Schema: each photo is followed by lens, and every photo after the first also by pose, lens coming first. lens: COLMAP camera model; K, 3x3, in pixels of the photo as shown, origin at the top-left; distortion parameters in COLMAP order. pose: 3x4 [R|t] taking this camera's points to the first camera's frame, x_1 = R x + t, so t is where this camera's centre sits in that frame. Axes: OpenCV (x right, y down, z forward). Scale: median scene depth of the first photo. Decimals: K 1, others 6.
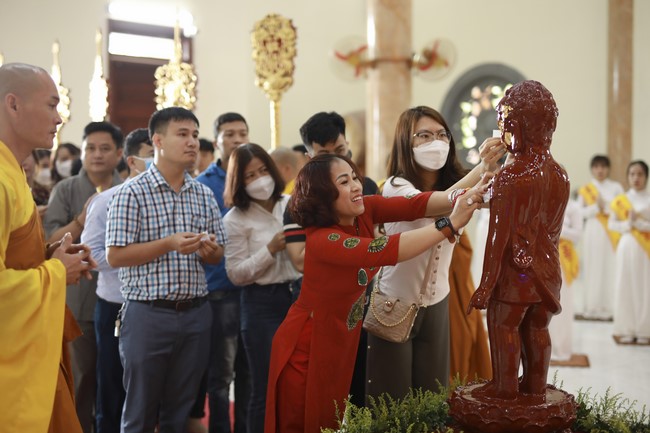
lens RADIAL K [[955.8, 0, 327.6], [0, 955.8, 219.0], [0, 0, 1]] dist [0.020546, 0.113162]
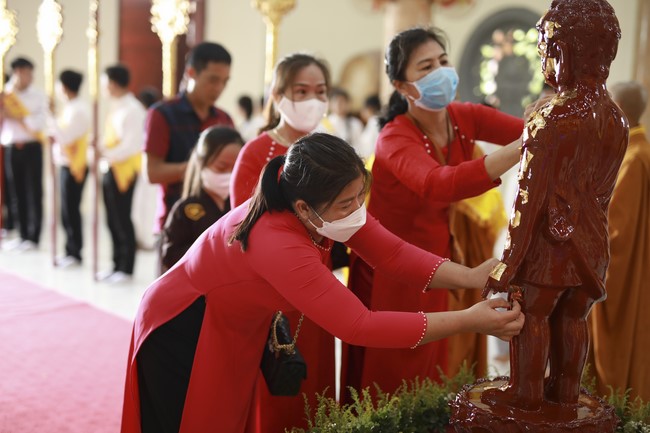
lens RADIAL K [[905.9, 0, 325.0], [0, 905.9, 216.5], [0, 0, 1]] dist [0.026463, 0.085872]
pose [[0.998475, 0.051549, -0.019756, 0.015861], [-0.050159, 0.996601, 0.065346, -0.002242], [0.023058, -0.064255, 0.997667, 0.139750]]
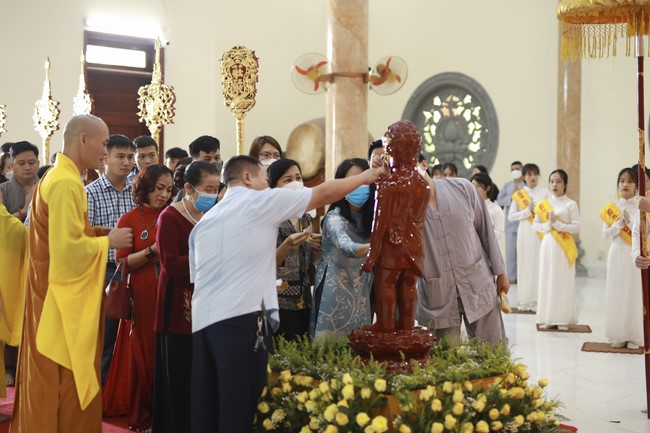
lens RADIAL K [[1067.8, 0, 325.0], [0, 1067.8, 216.5], [0, 0, 1]] dist [-0.007663, 0.019379]
pose [[0.999750, 0.010438, 0.019752, 0.027494], [-0.010274, 0.999912, -0.008376, 0.010664], [-0.019838, 0.008171, 0.999770, -0.346123]]
